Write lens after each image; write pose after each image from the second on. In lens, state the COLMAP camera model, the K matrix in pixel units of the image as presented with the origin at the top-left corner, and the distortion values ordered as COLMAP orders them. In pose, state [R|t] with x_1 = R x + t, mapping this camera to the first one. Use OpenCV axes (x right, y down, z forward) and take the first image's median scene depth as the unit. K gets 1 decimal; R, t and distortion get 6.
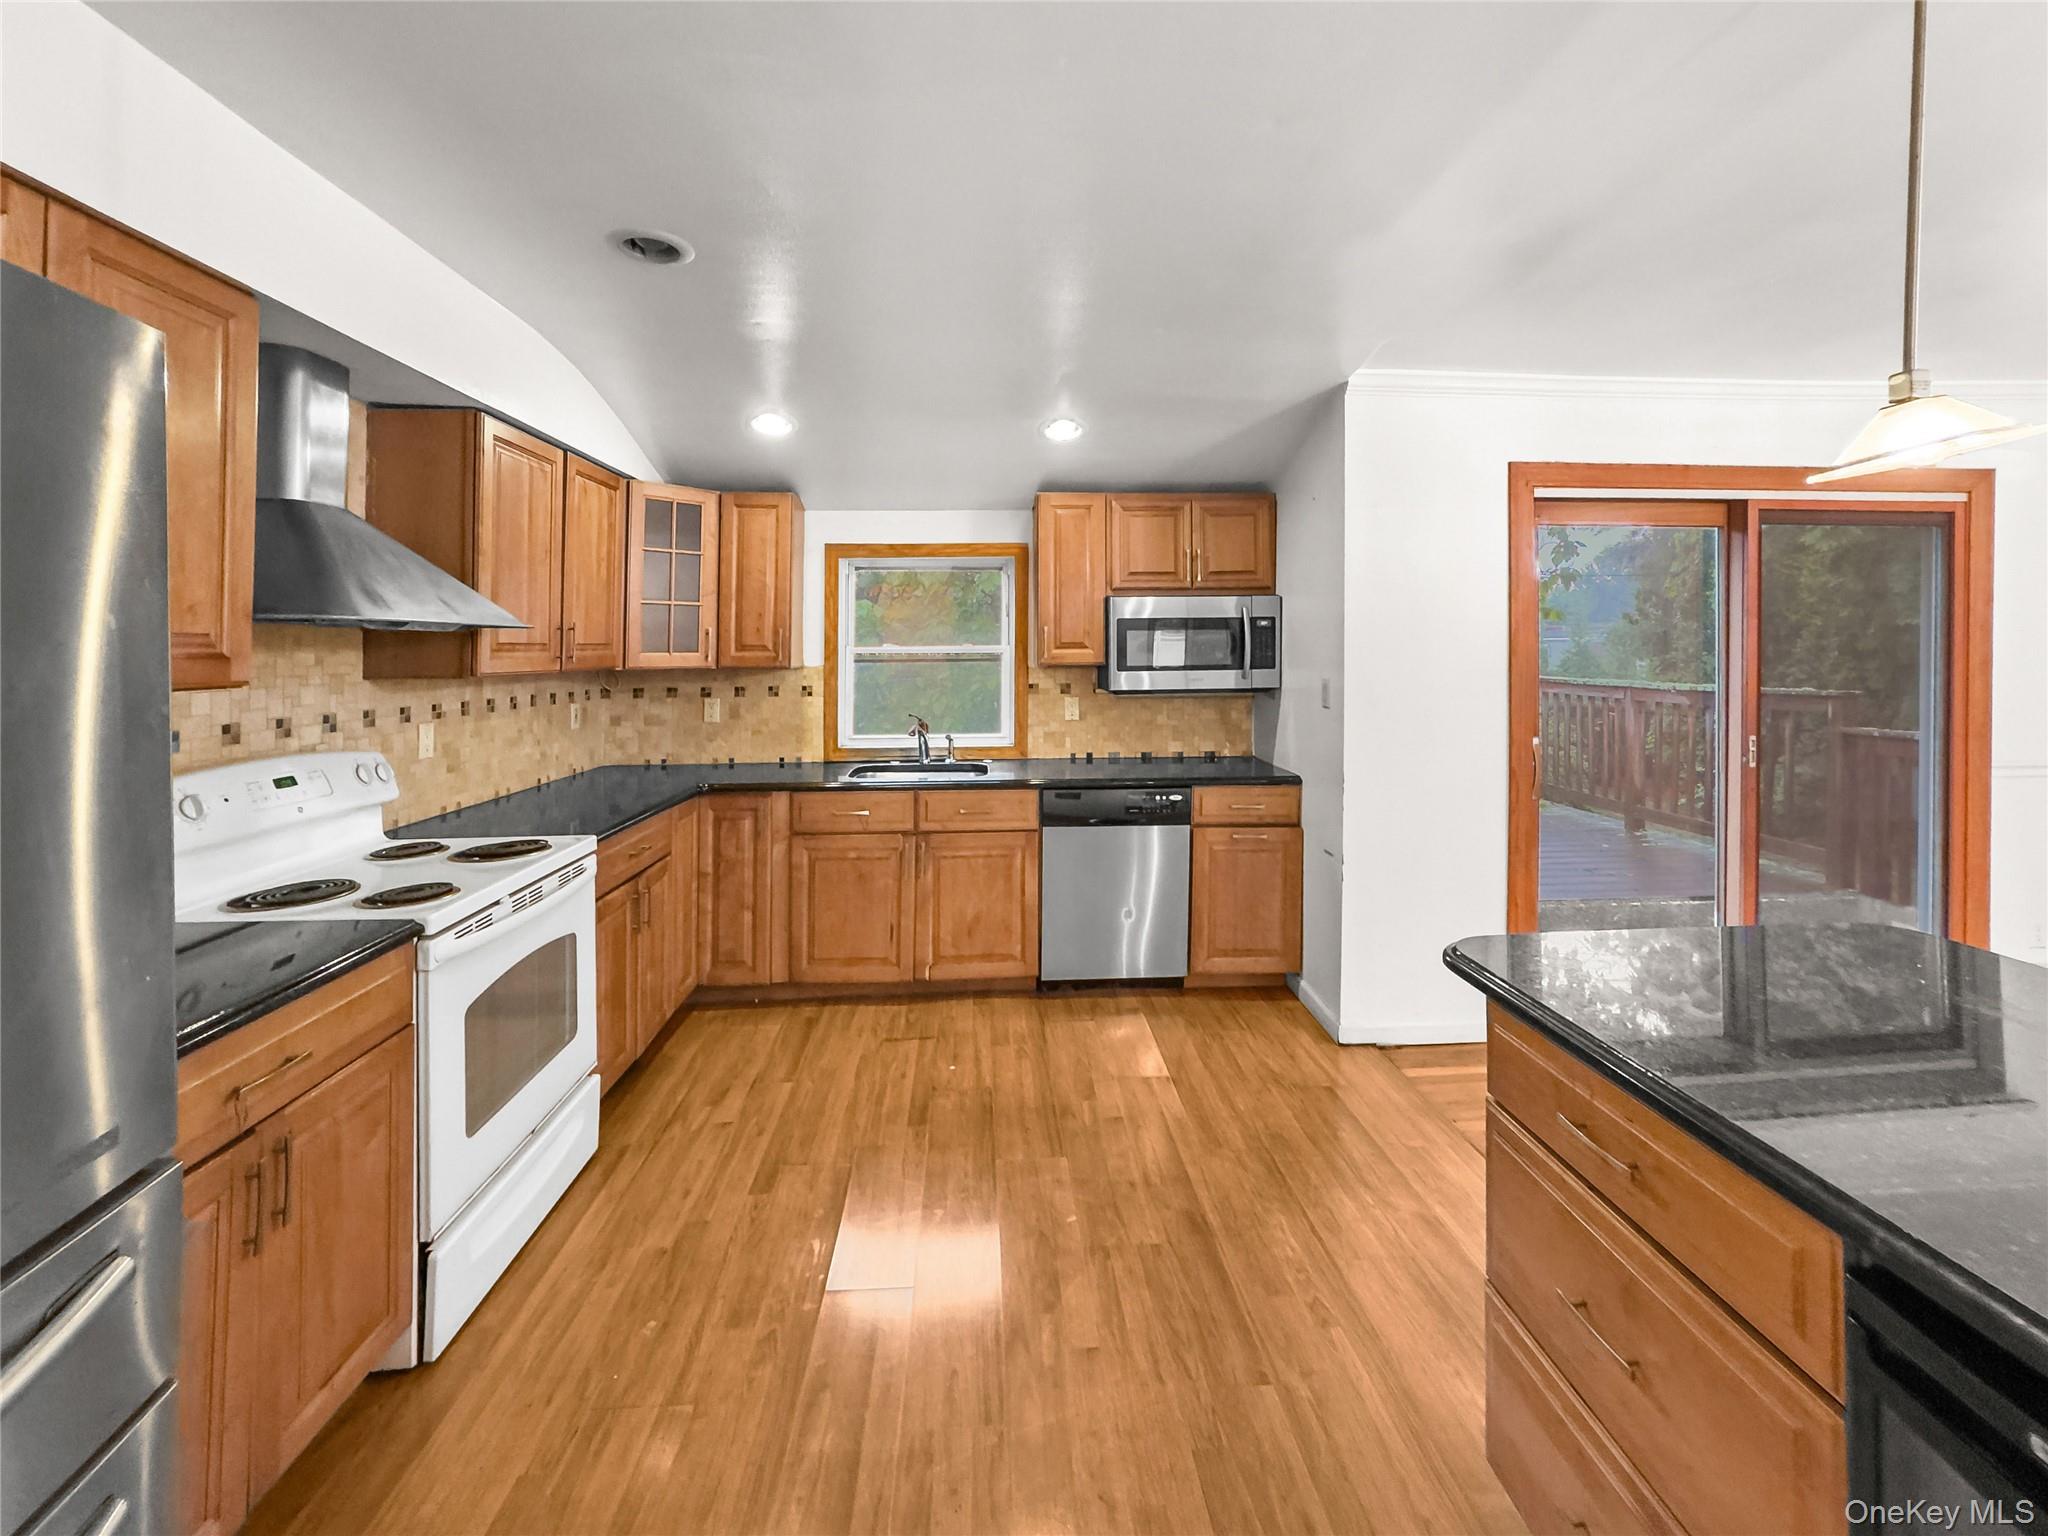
lens RADIAL K [[881.3, 0, 1054.5], [0, 881.3, 603.9], [0, 0, 1]] dist [-0.034600, 0.023567]
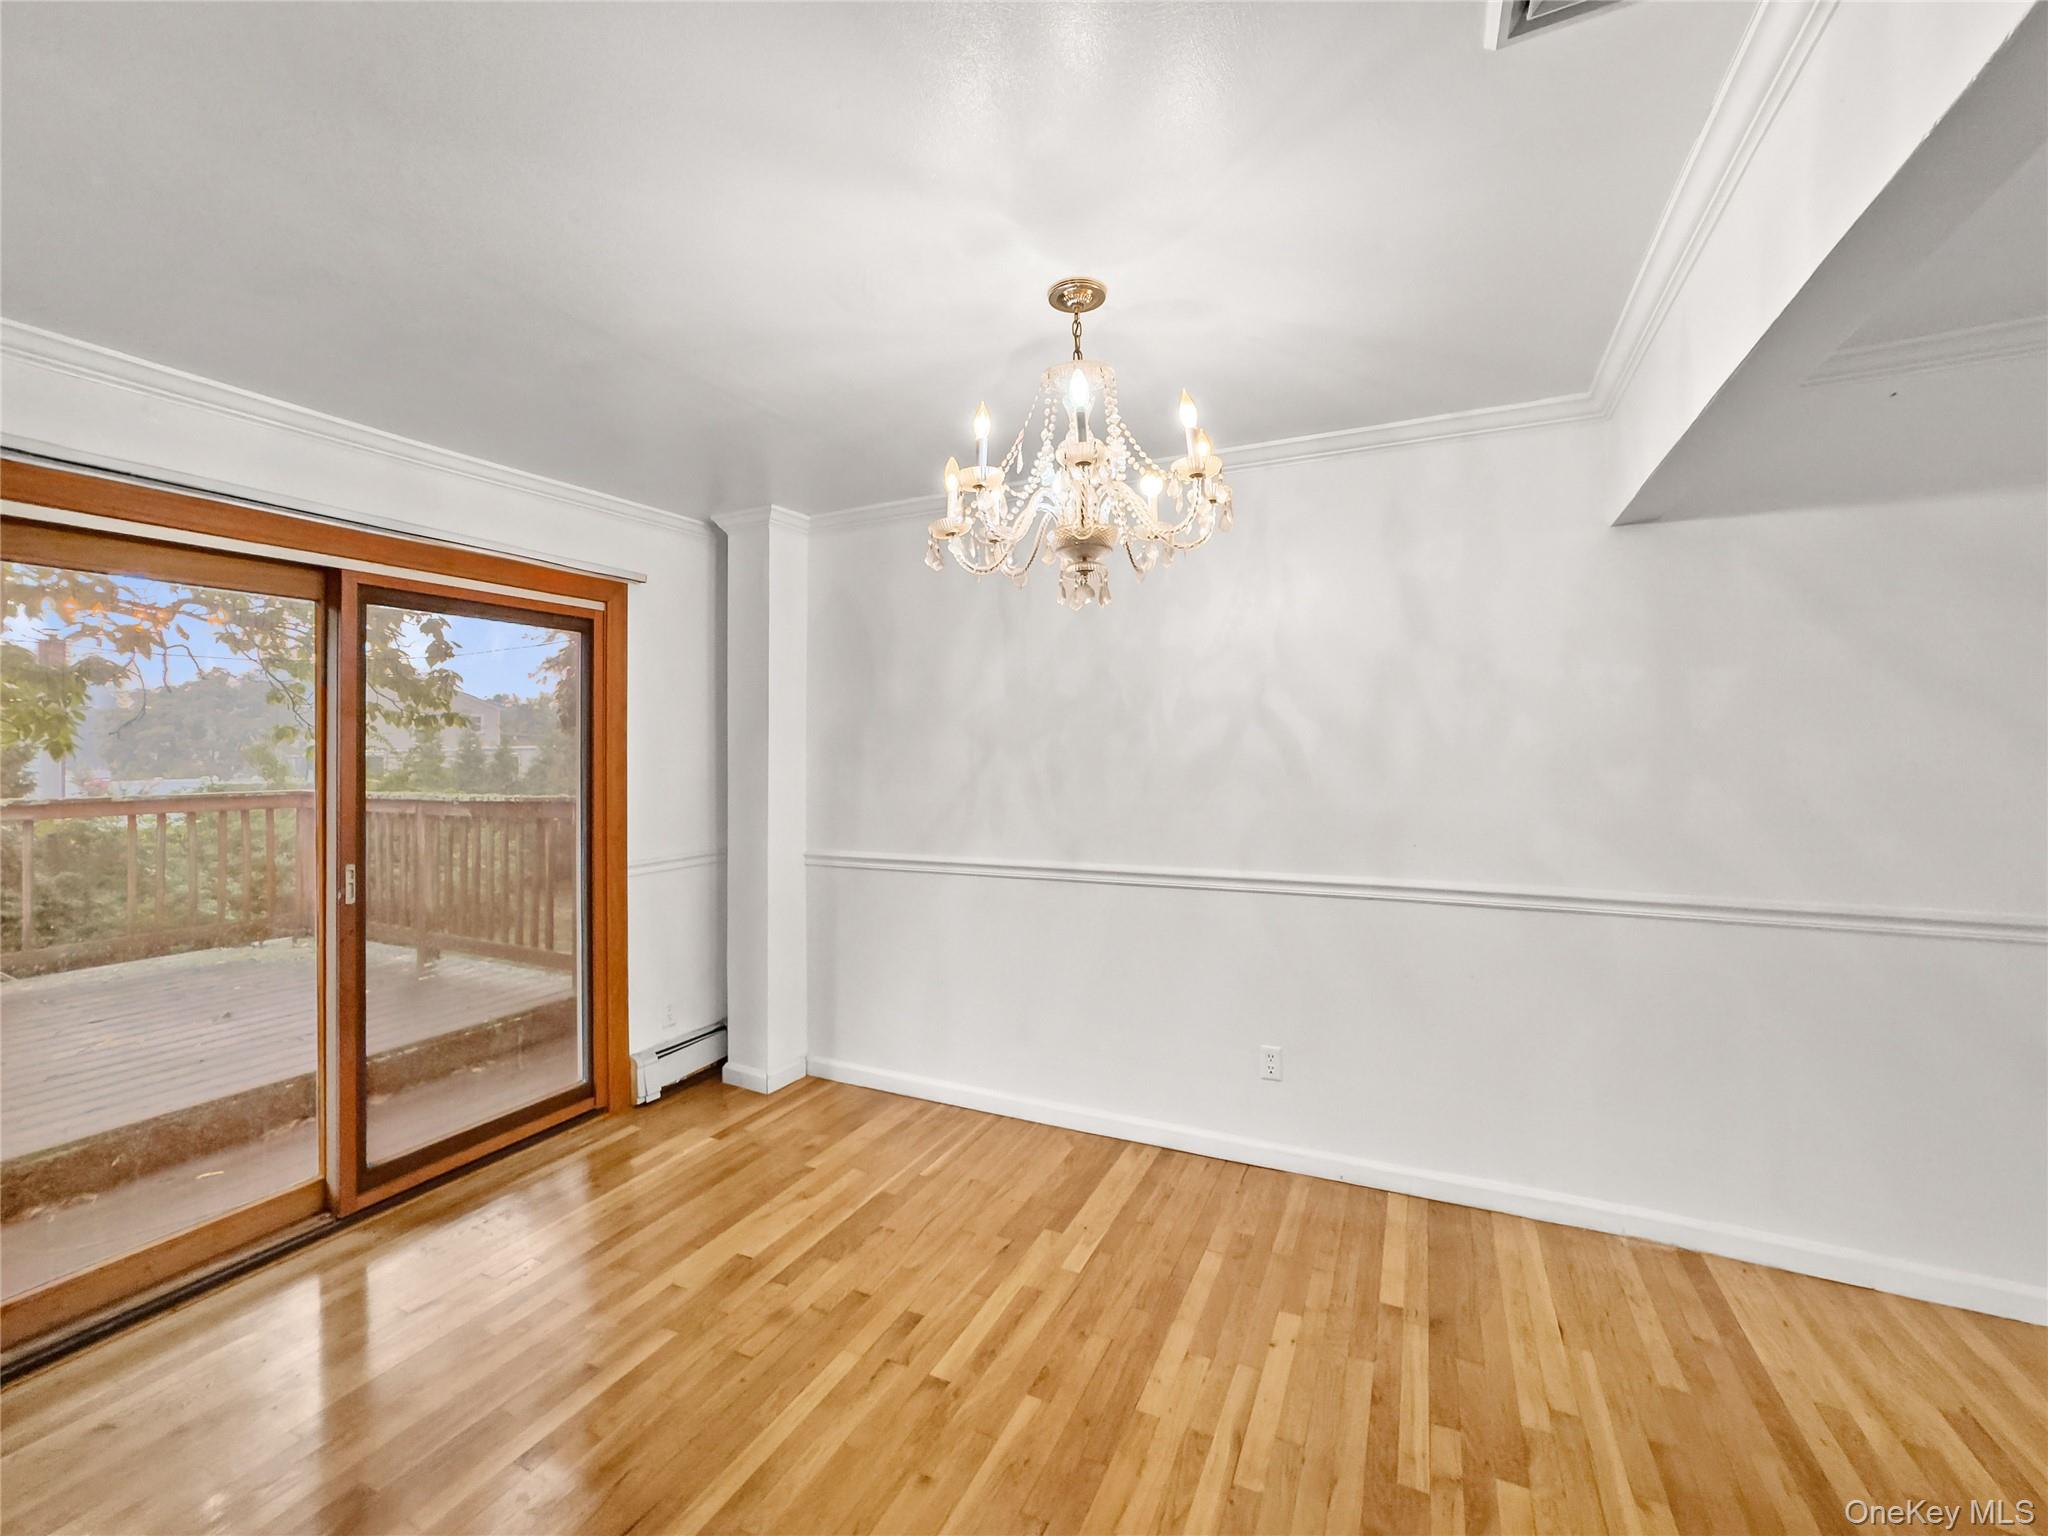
lens RADIAL K [[846.1, 0, 1032.2], [0, 846.1, 732.2], [0, 0, 1]] dist [-0.039129, 0.017528]
pose [[0.511448, 0.020280, 0.859075, 0.443689], [-0.035060, 0.999382, -0.002719, 0.011298], [-0.858599, -0.028728, 0.511843, 0.085067]]
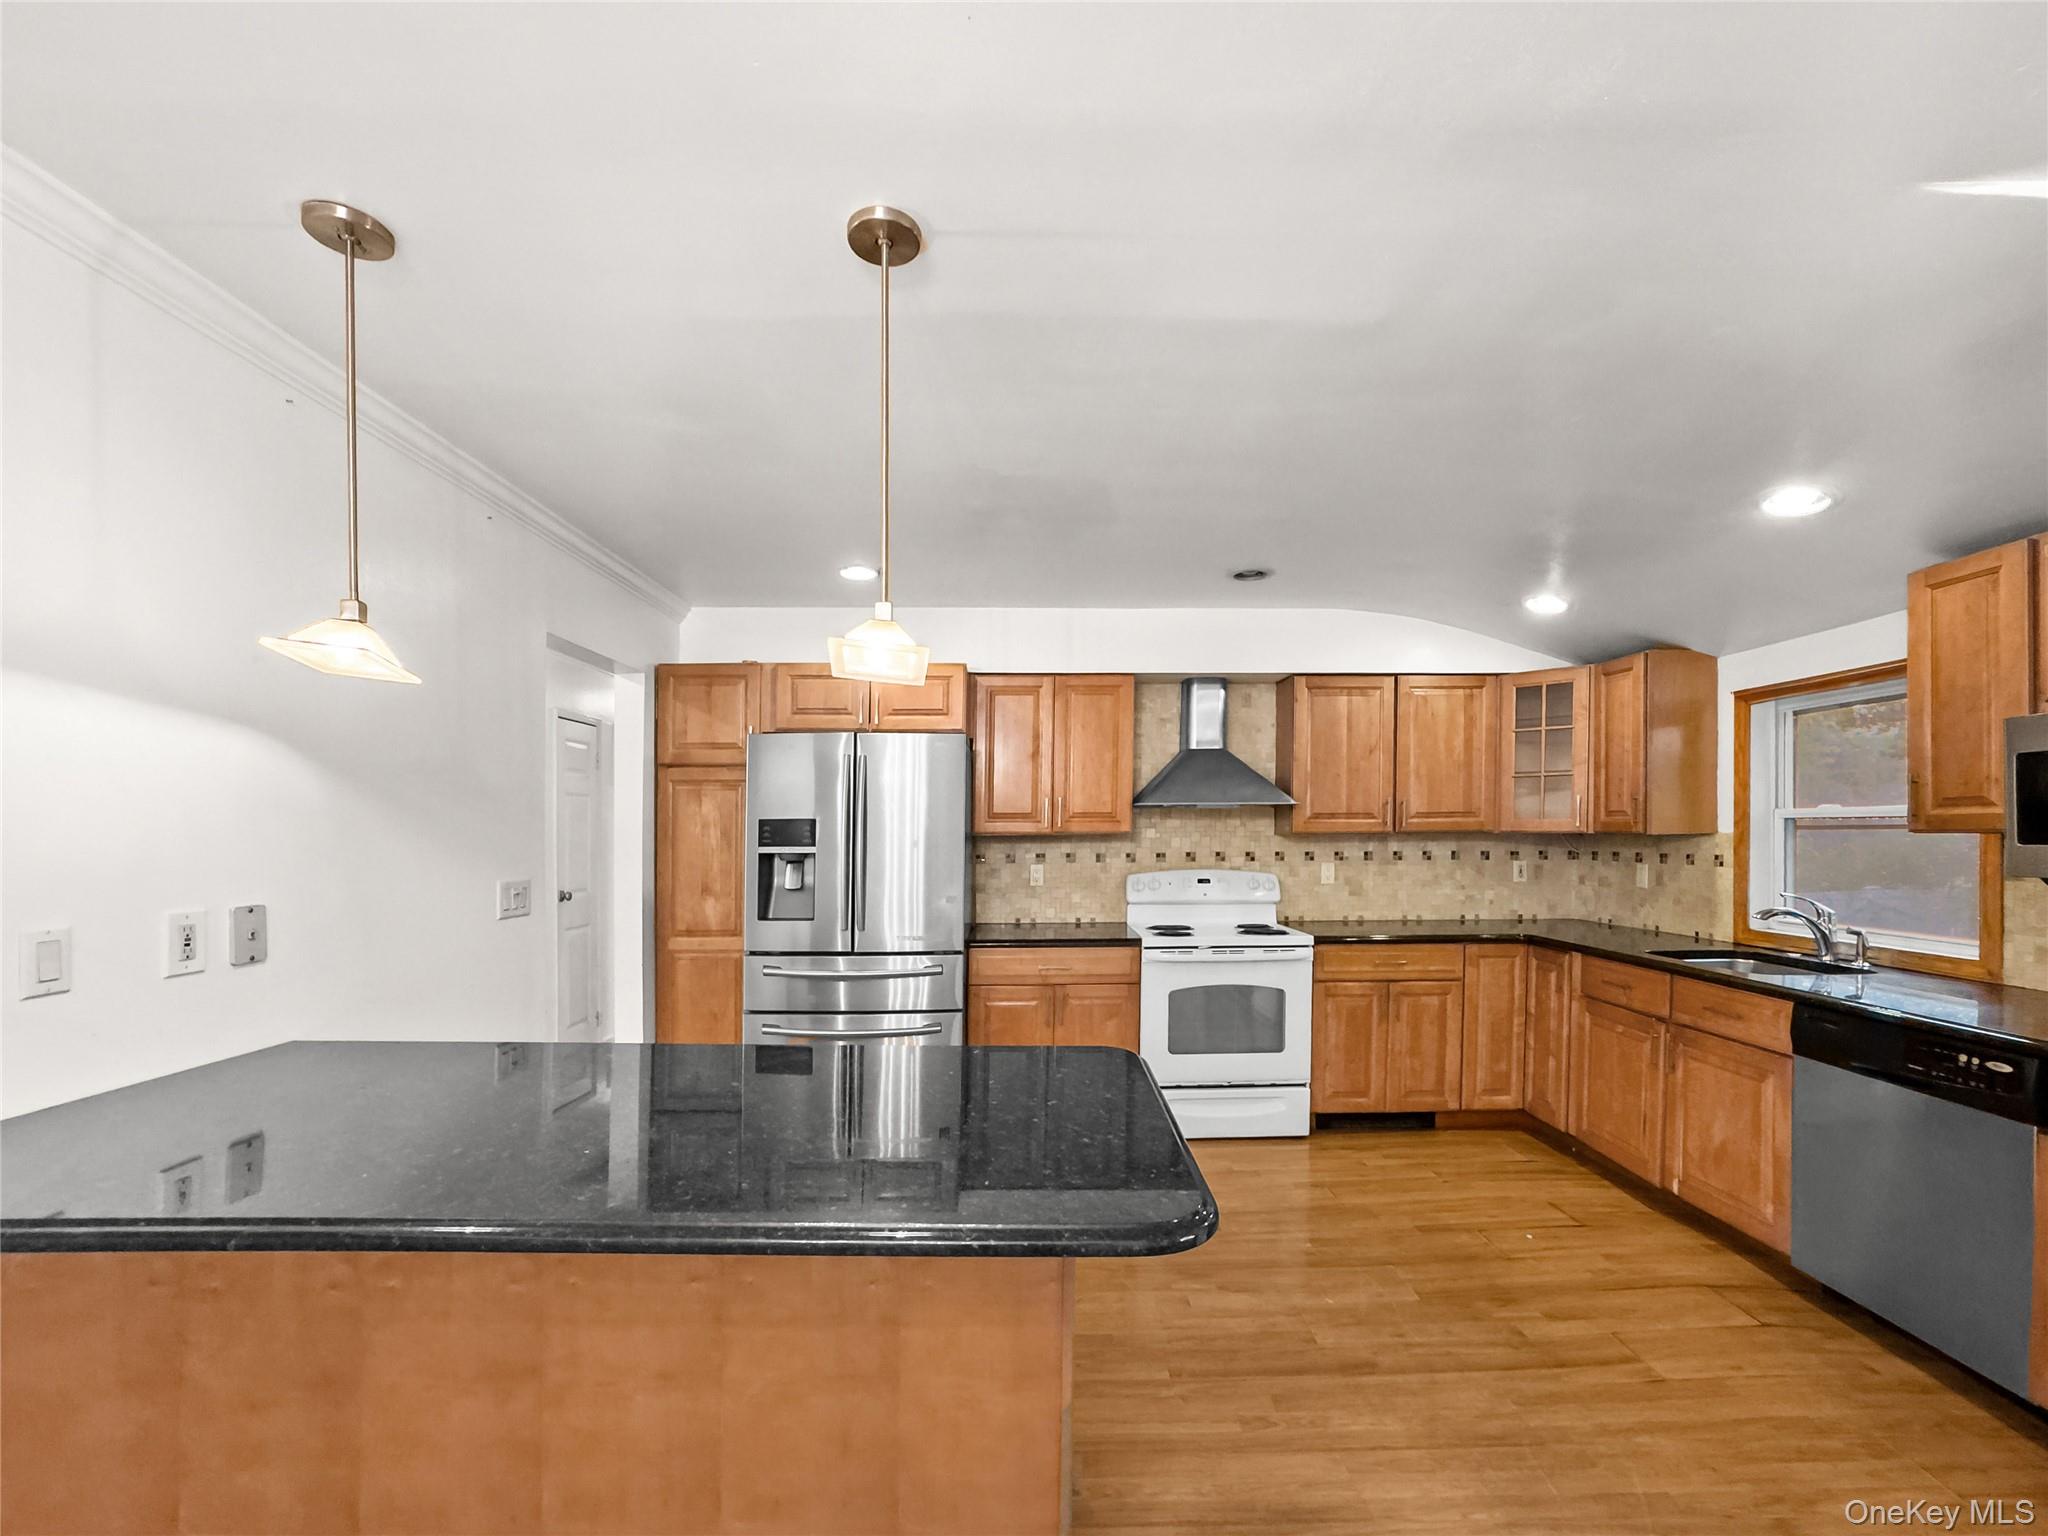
lens RADIAL K [[845.5, 0, 1041.3], [0, 845.5, 856.1], [0, 0, 1]] dist [-0.031294, 0.000392]
pose [[-0.070424, 0.034014, -0.996937, 0.713581], [0.057735, 0.997882, 0.029968, 0.036537], [0.995845, -0.055447, -0.072238, 0.455795]]
